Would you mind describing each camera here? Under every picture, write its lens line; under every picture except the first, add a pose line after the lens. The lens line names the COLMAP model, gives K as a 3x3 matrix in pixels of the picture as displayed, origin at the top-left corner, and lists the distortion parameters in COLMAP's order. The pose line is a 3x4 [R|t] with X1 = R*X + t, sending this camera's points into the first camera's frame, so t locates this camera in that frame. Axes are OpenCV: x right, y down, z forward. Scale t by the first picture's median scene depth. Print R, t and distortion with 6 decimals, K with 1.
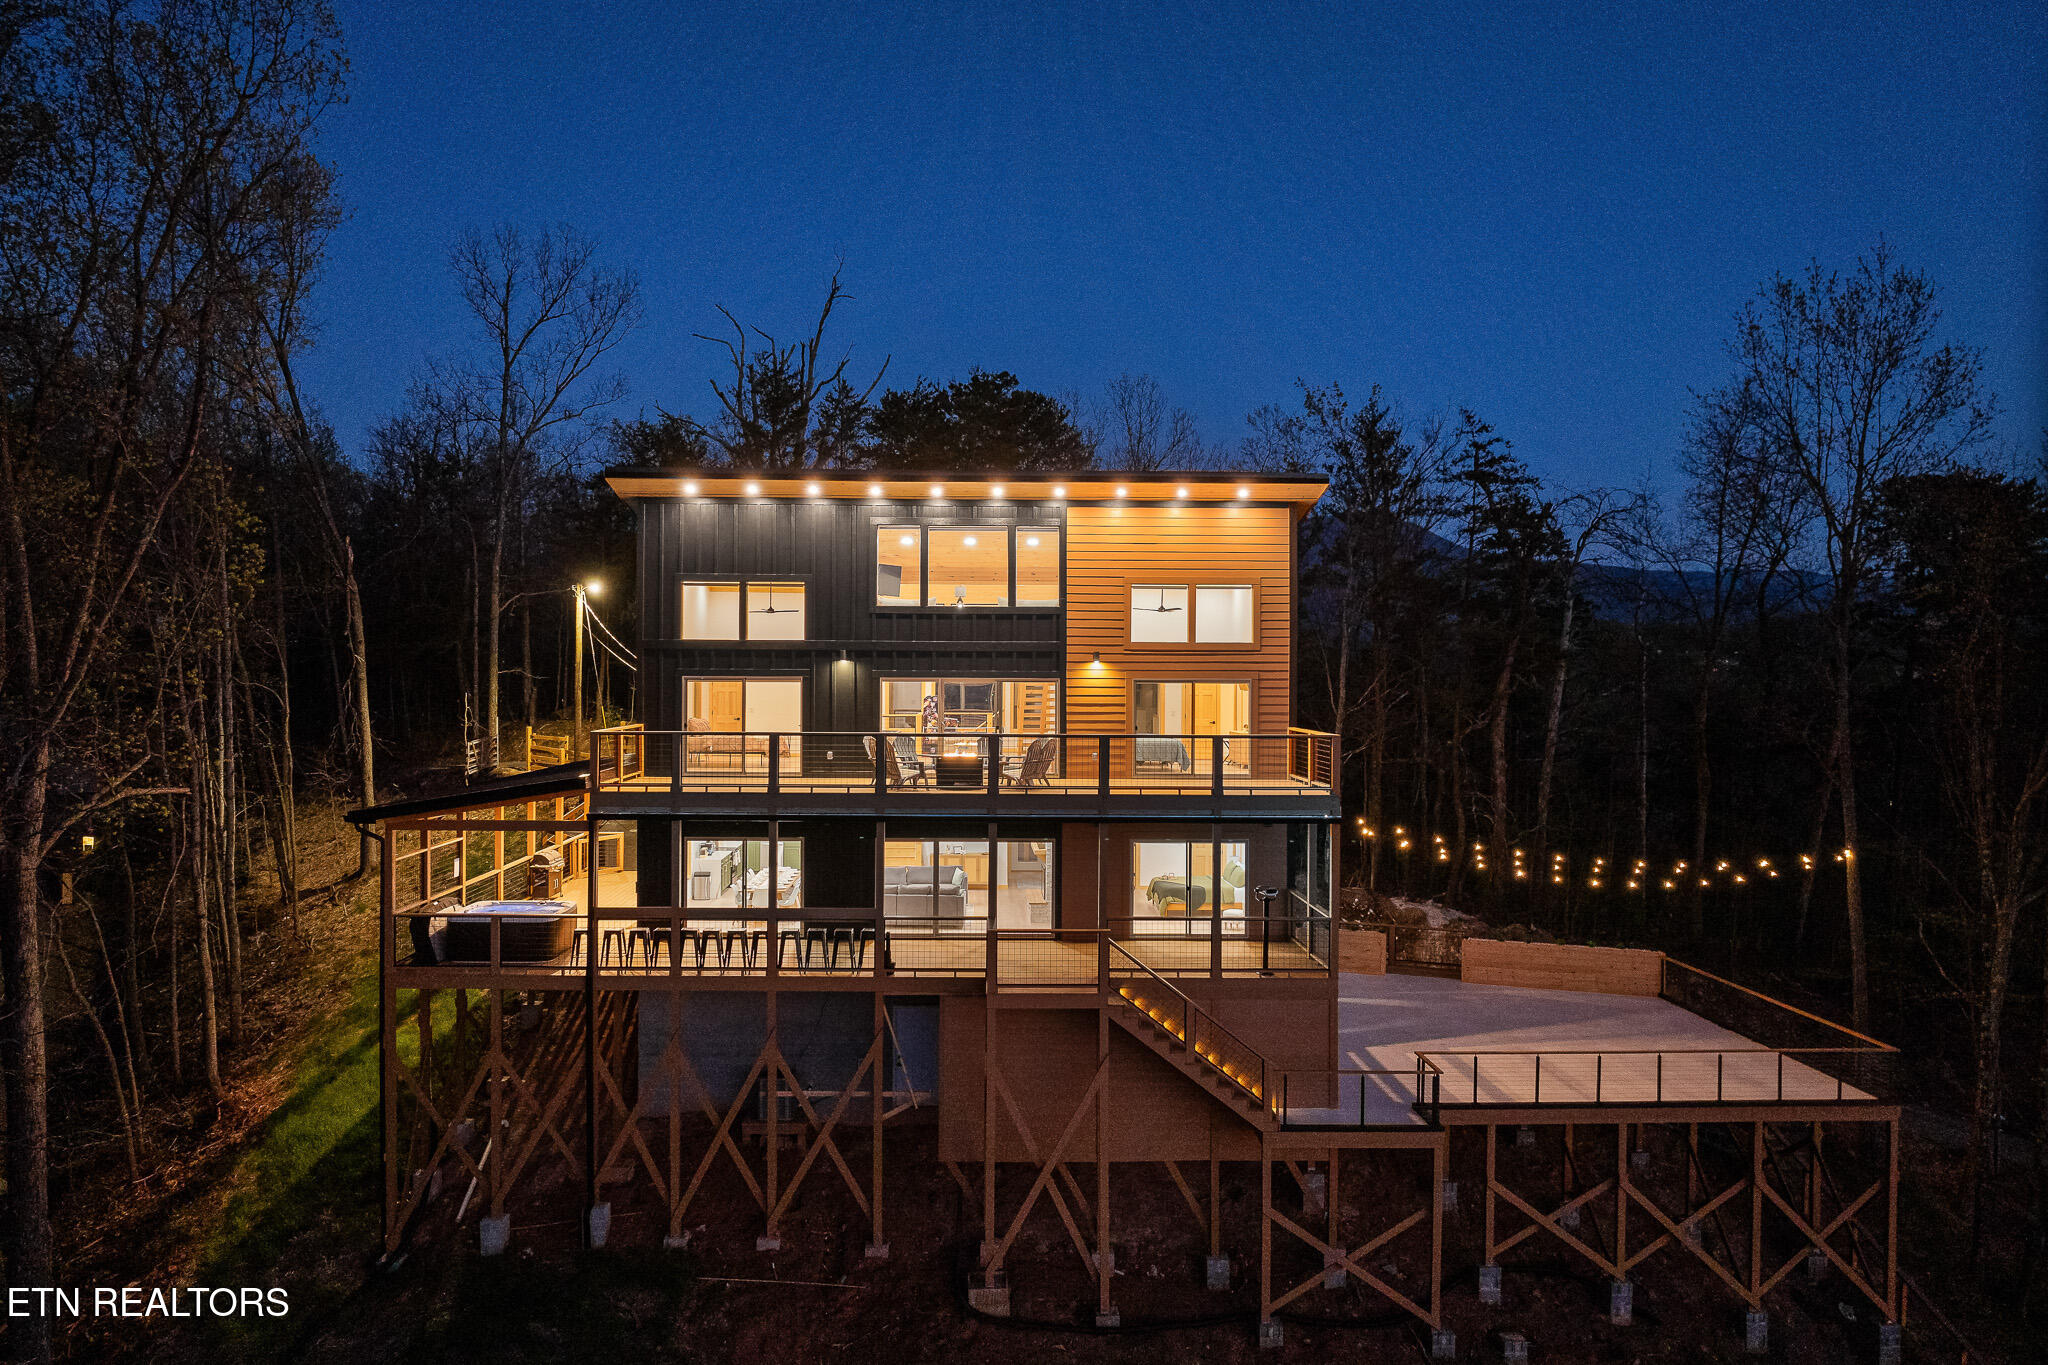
lens RADIAL K [[1414.2, 0, 1024.0], [0, 1414.2, 682.5], [0, 0, 1]] dist [0.003164, 0.000634]
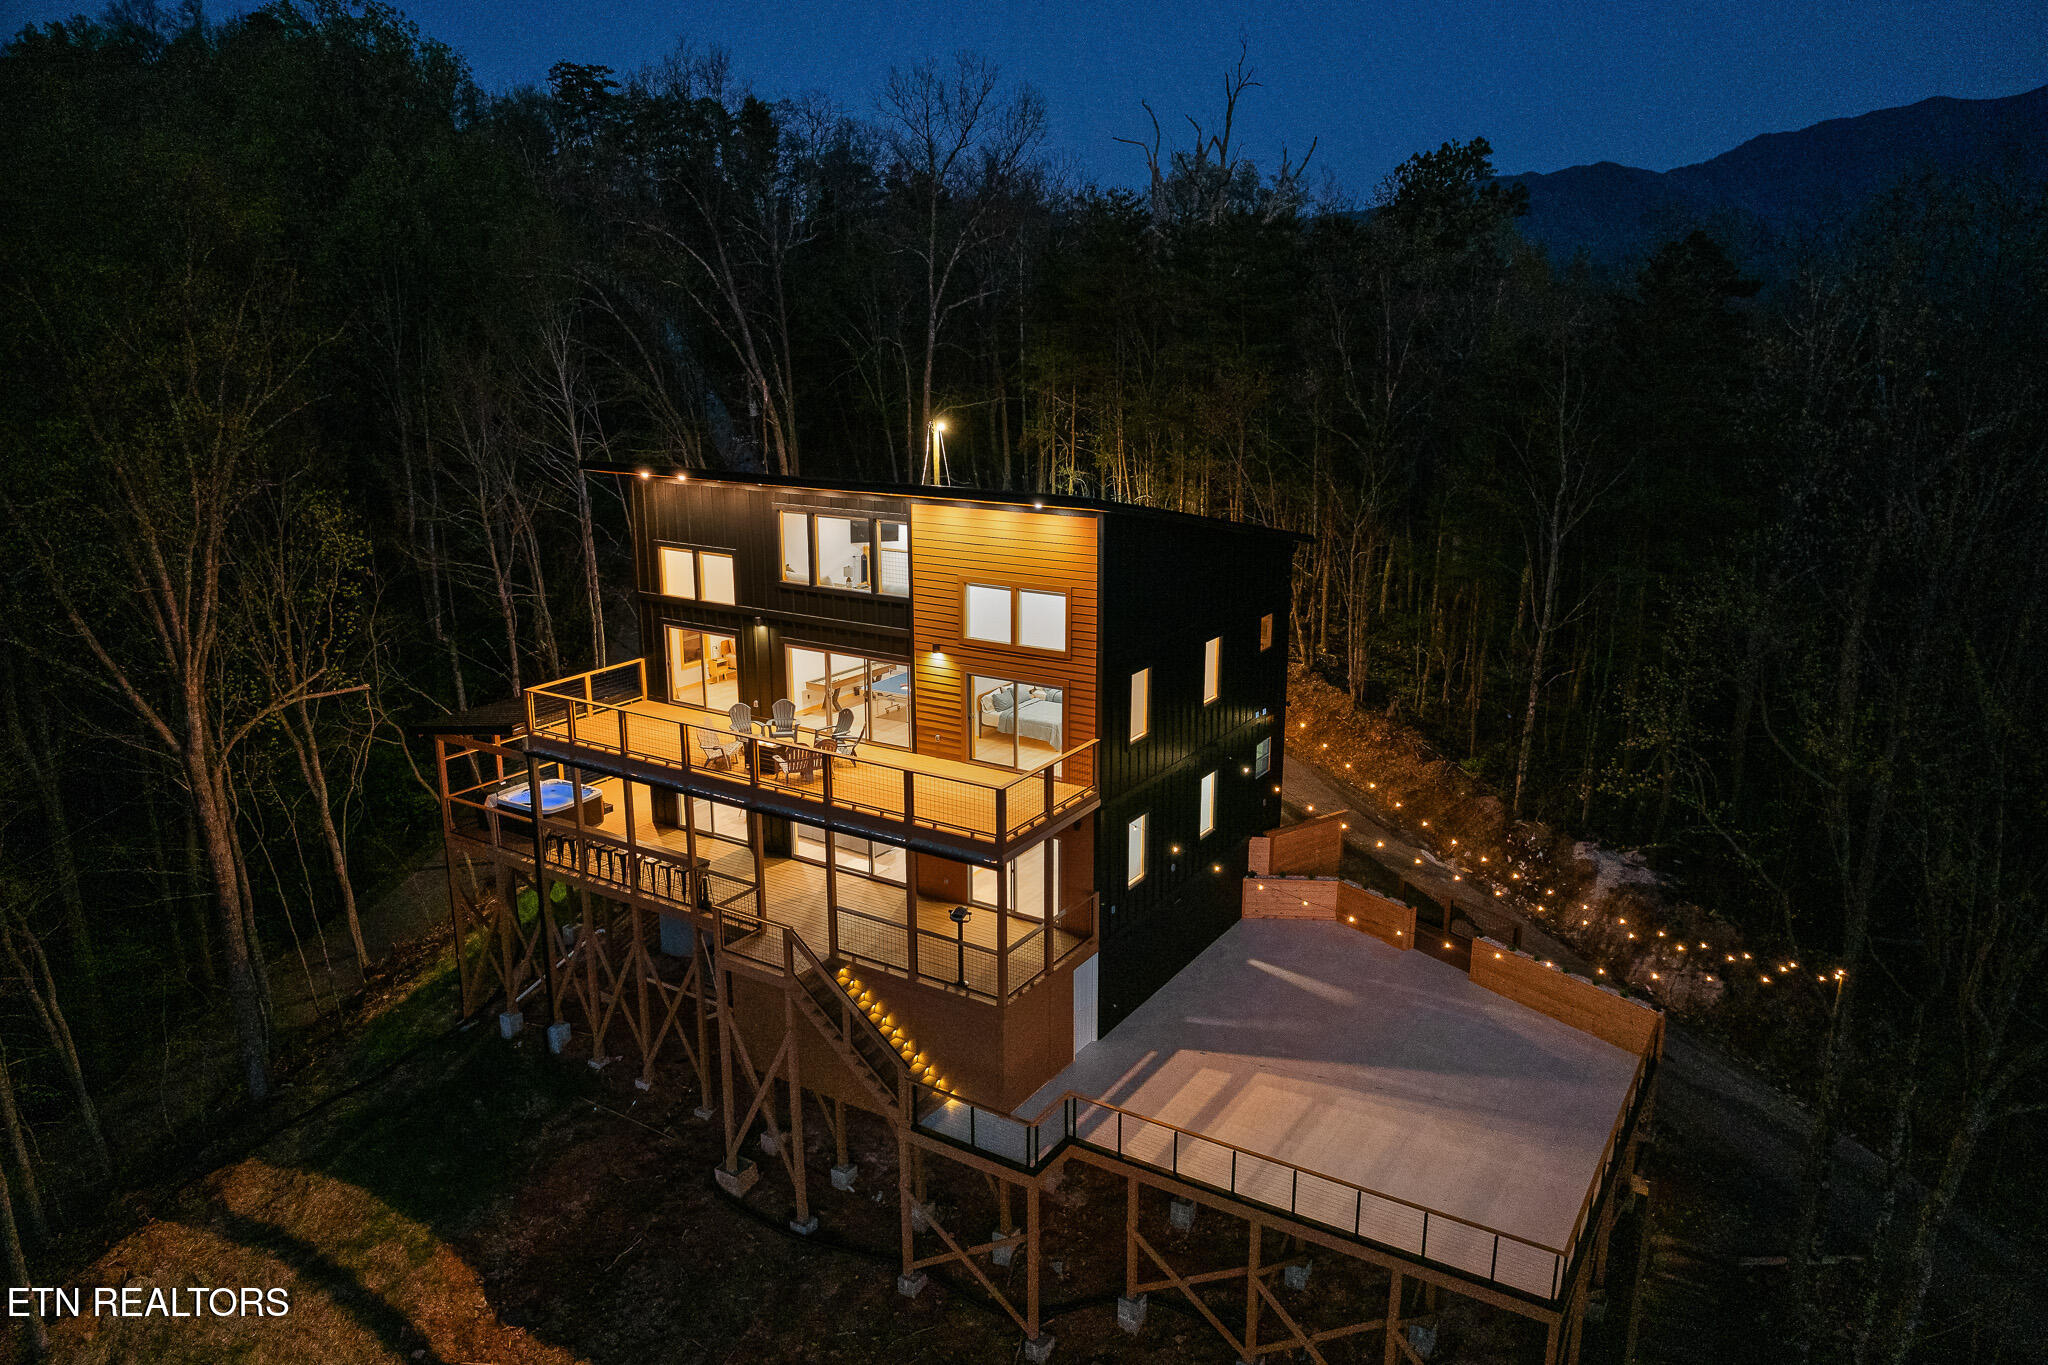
lens RADIAL K [[1414.2, 0, 1024.0], [0, 1414.2, 682.5], [0, 0, 1]] dist [0.003164, 0.000634]
pose [[0.823976, 0.131607, -0.551129, 0.685911], [0.005463, 0.970762, 0.239981, -0.244410], [0.566599, -0.200749, 0.799166, 0.194196]]
